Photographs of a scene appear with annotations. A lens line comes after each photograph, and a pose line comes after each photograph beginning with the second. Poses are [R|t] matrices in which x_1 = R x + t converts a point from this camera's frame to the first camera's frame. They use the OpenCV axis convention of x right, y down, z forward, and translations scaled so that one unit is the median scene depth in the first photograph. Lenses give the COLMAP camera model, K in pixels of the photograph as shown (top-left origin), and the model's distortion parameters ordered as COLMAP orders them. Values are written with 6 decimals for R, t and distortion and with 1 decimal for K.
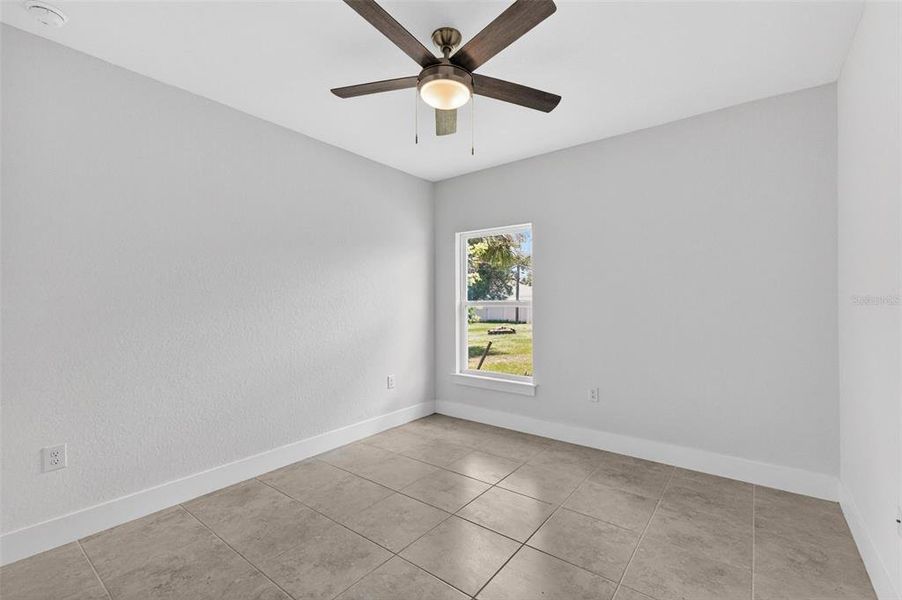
lens RADIAL K [[387.4, 0, 451.0], [0, 387.4, 300.0], [0, 0, 1]] dist [0.000587, 0.000041]
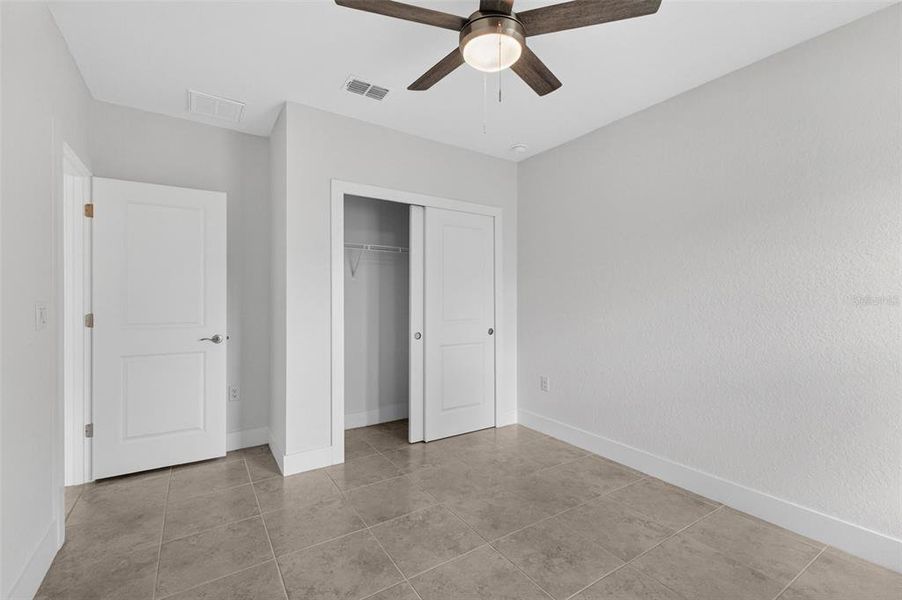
lens RADIAL K [[387.4, 0, 451.0], [0, 387.4, 300.0], [0, 0, 1]] dist [0.000587, 0.000041]
pose [[-0.315680, 0.025422, -0.948525, 0.671430], [0.012924, 0.999663, 0.022492, -0.029244], [0.948778, -0.005159, -0.315903, 0.938001]]
